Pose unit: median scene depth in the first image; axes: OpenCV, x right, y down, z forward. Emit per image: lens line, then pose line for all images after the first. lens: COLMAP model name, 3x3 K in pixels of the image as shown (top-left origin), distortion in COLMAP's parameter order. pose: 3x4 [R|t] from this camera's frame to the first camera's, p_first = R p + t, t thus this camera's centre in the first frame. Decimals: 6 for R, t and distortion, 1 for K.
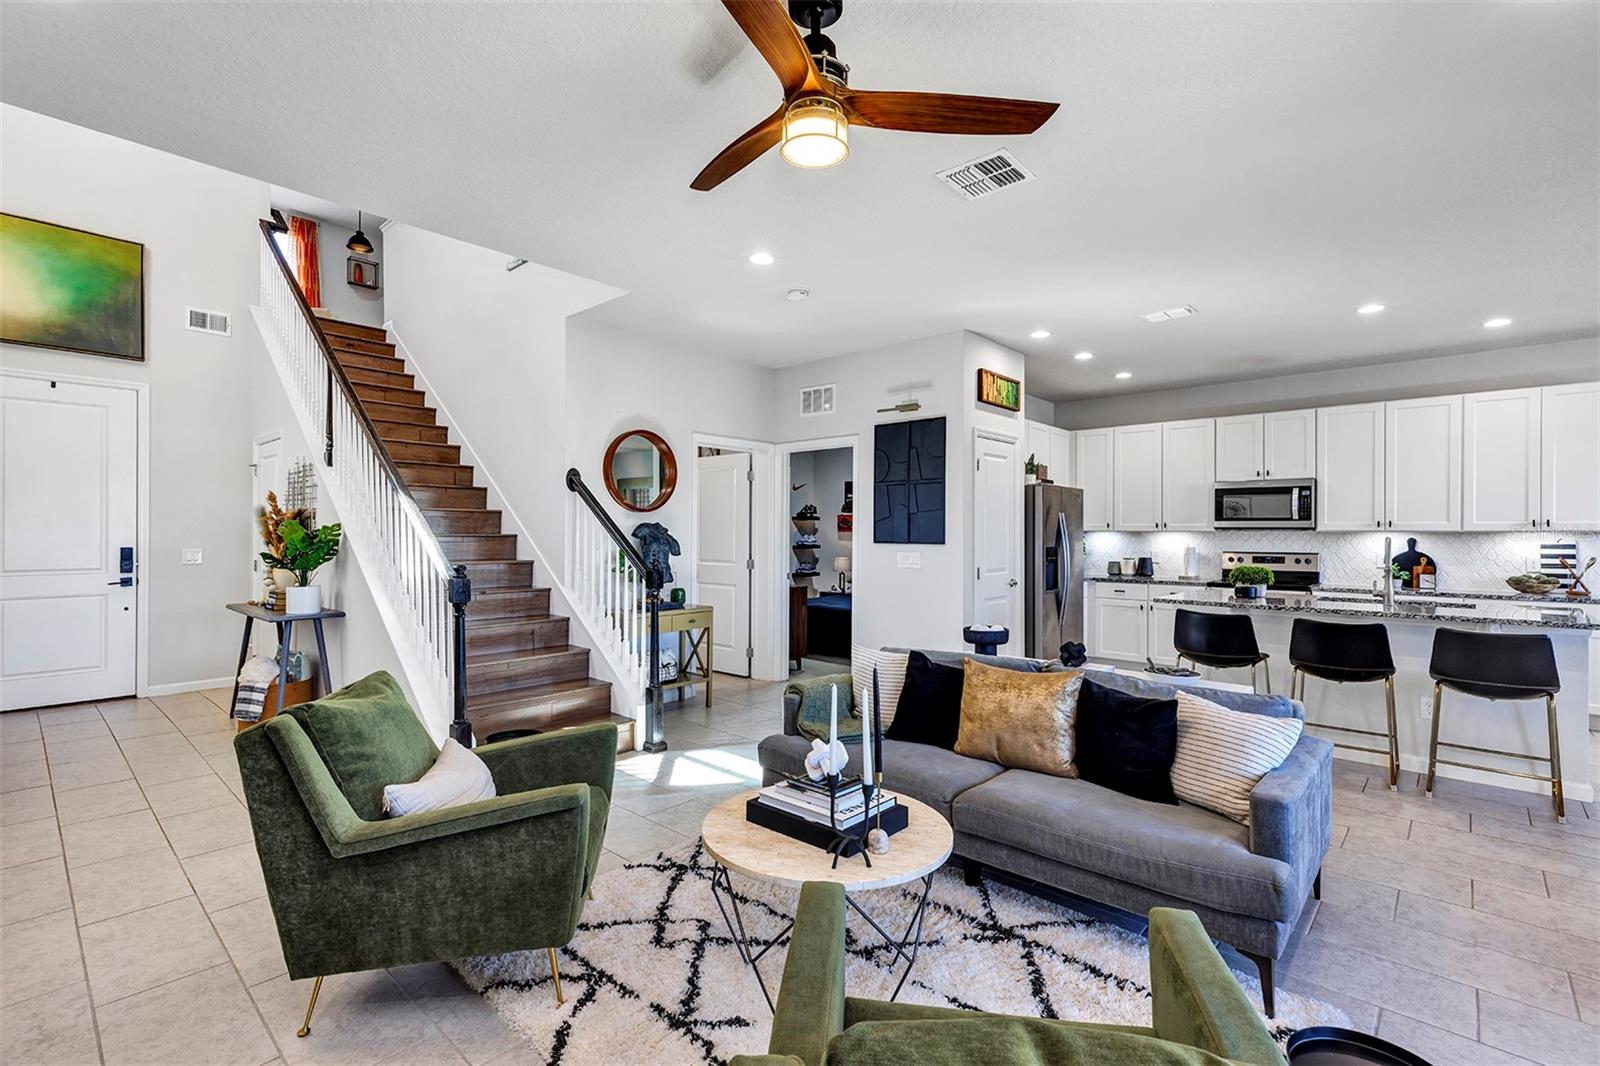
lens RADIAL K [[721.8, 0, 789.8], [0, 721.8, 532.2], [0, 0, 1]] dist [0.007755, 0.000838]
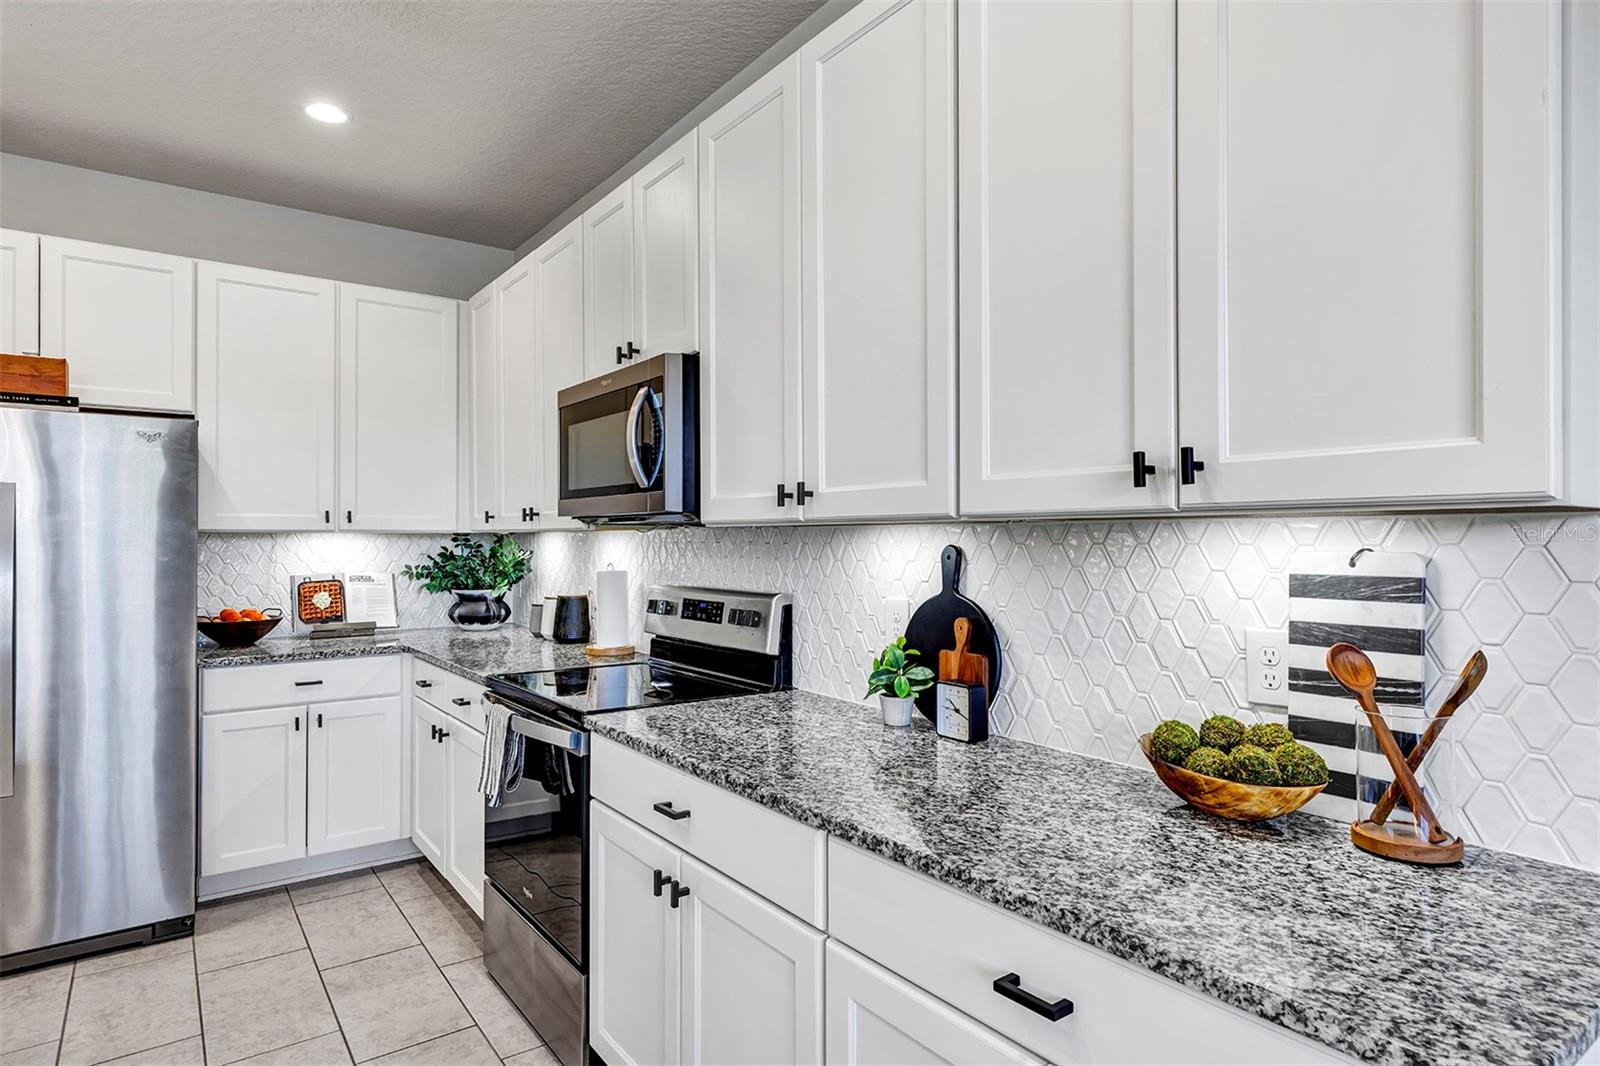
lens RADIAL K [[878.2, 0, 773.8], [0, 878.2, 531.3], [0, 0, 1]] dist [0.007068, 0.000199]
pose [[0.980164, -0.009805, -0.197943, 0.866174], [0.008305, 0.999930, -0.008407, 0.004976], [0.198012, 0.006597, 0.980177, 0.669999]]
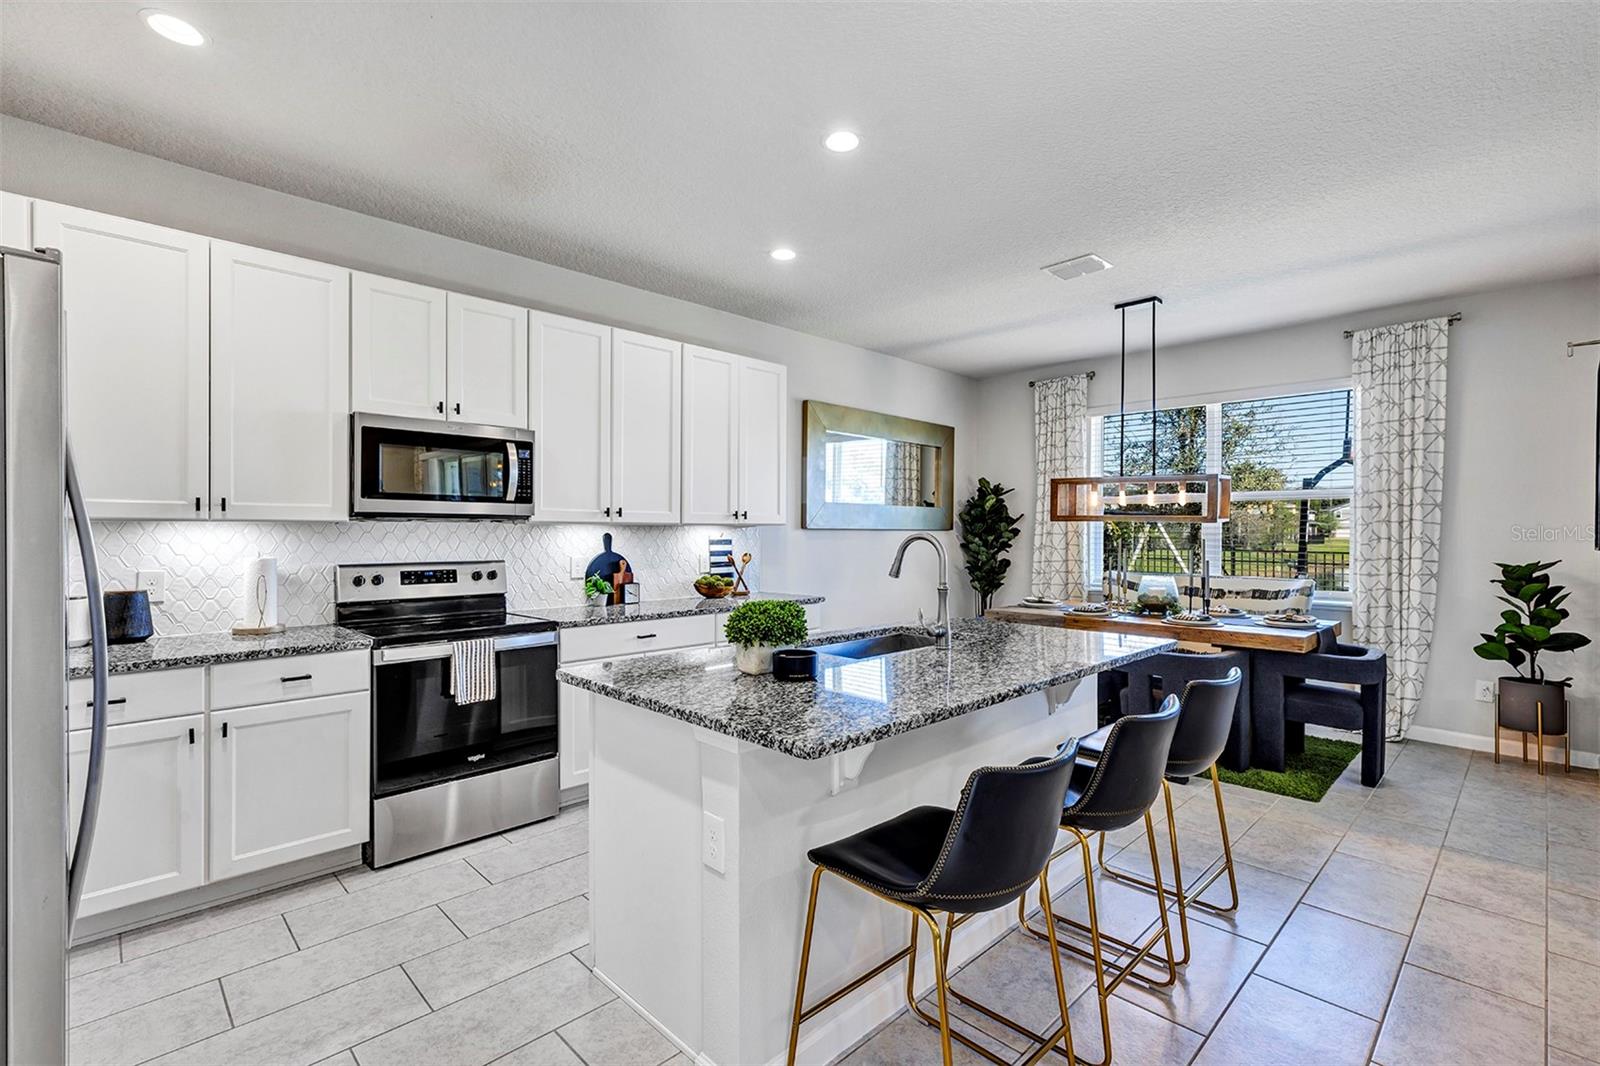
lens RADIAL K [[721.8, 0, 789.8], [0, 721.8, 532.2], [0, 0, 1]] dist [0.007755, 0.000838]
pose [[0.059906, -0.006880, 0.998180, 0.173858], [-0.003010, 0.999970, 0.007073, 0.001558], [-0.998199, -0.003428, 0.059884, 0.791767]]
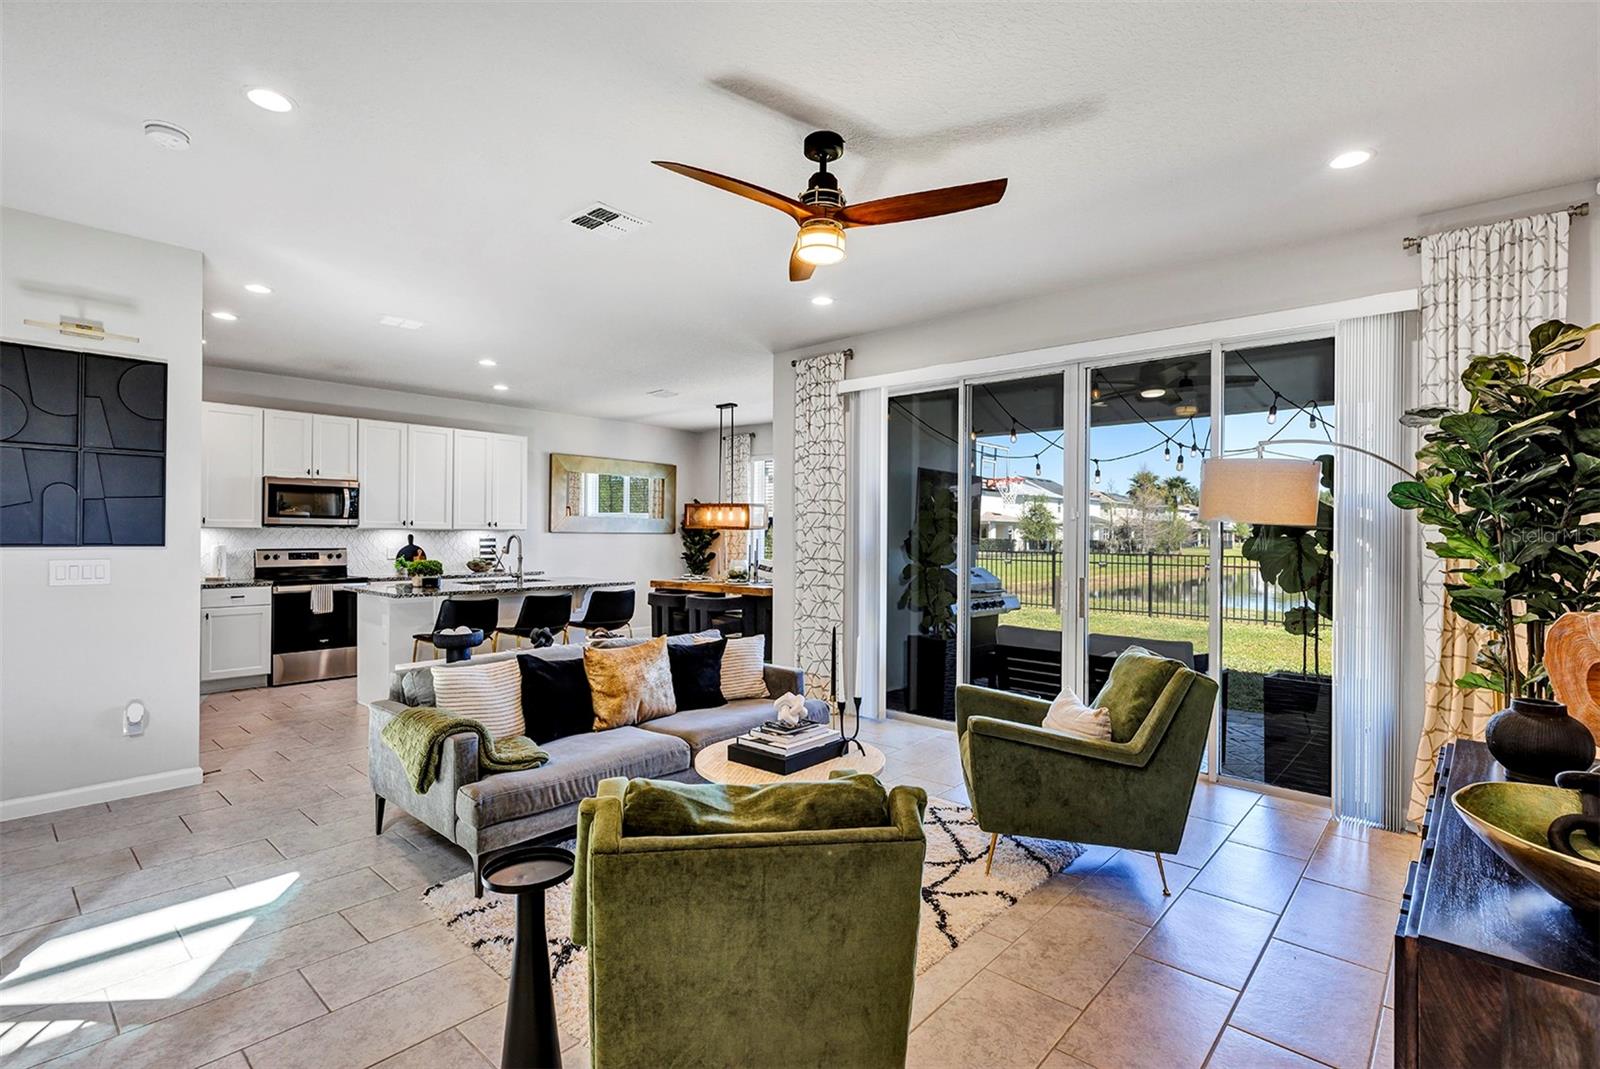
lens RADIAL K [[762.1, 0, 794.8], [0, 762.1, 529.0], [0, 0, 1]] dist [0.003065, 0.000341]
pose [[-0.019225, 0.002132, 0.999813, -0.479881], [-0.007327, 0.999971, -0.002273, -0.003016], [-0.999788, -0.007369, -0.019209, 0.365482]]
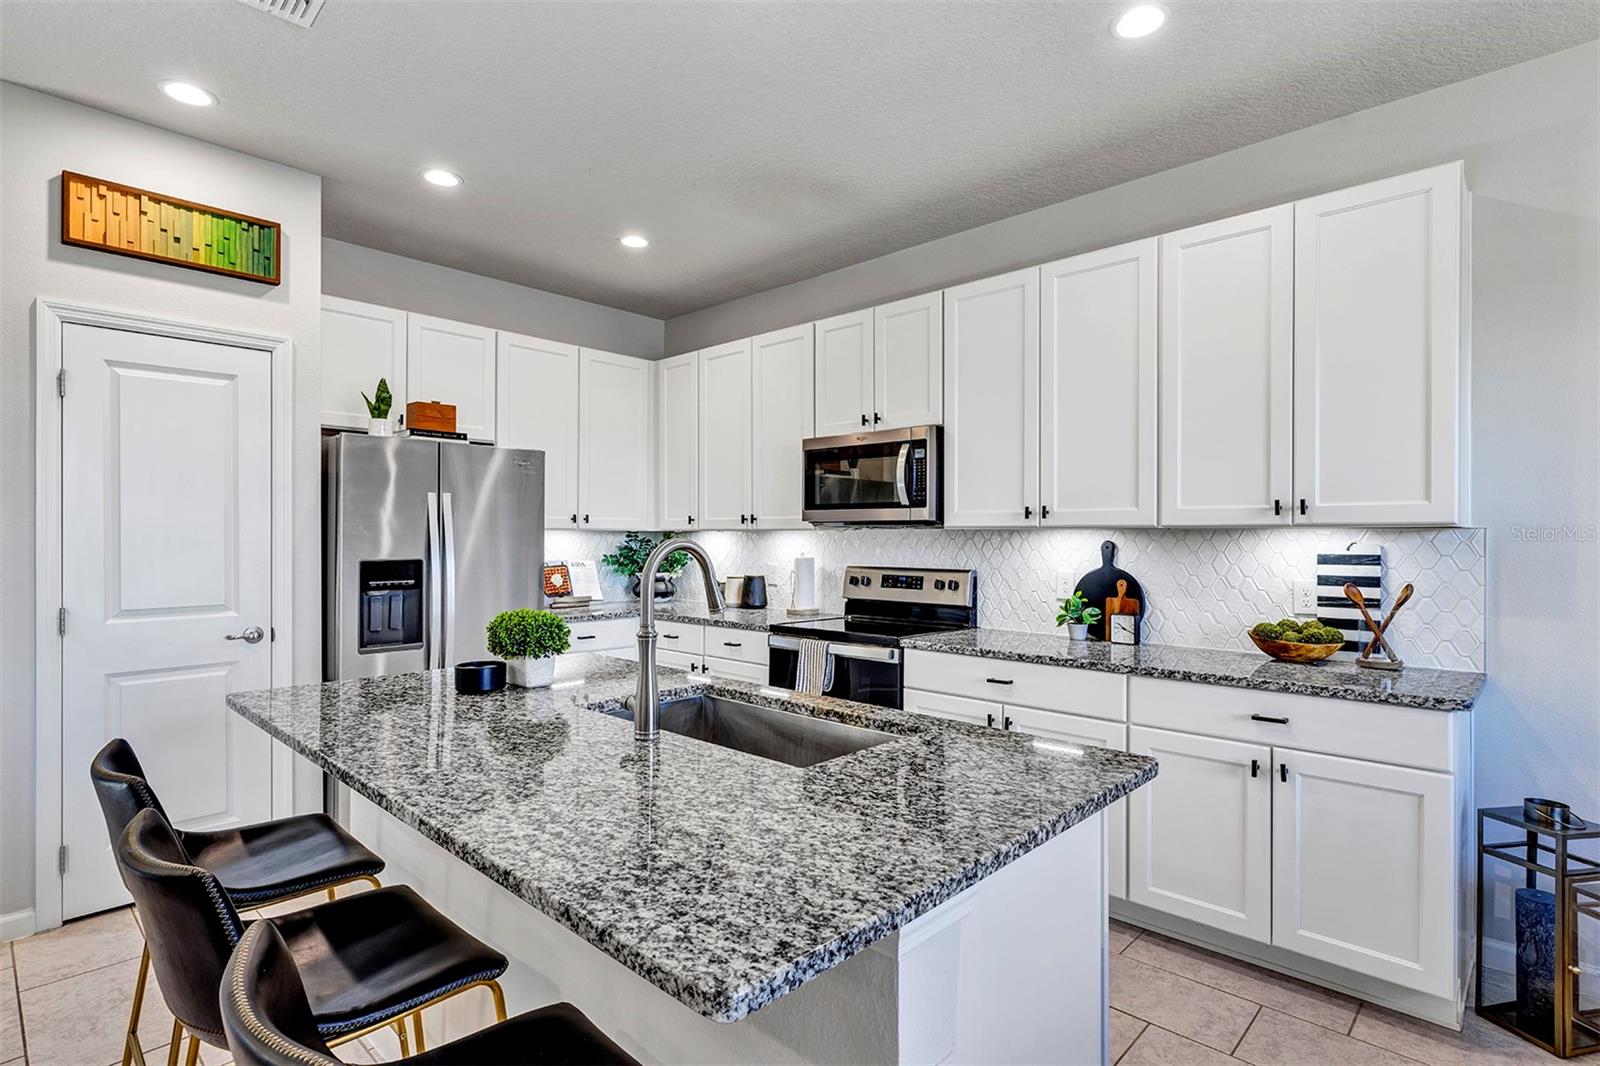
lens RADIAL K [[791.7, 0, 777.6], [0, 791.7, 535.0], [0, 0, 1]] dist [-0.001789, -0.000590]
pose [[0.999765, -0.001873, -0.021617, 0.648228], [0.001834, 0.999997, -0.001817, 0.004532], [0.021620, 0.001777, 0.999765, 0.456112]]
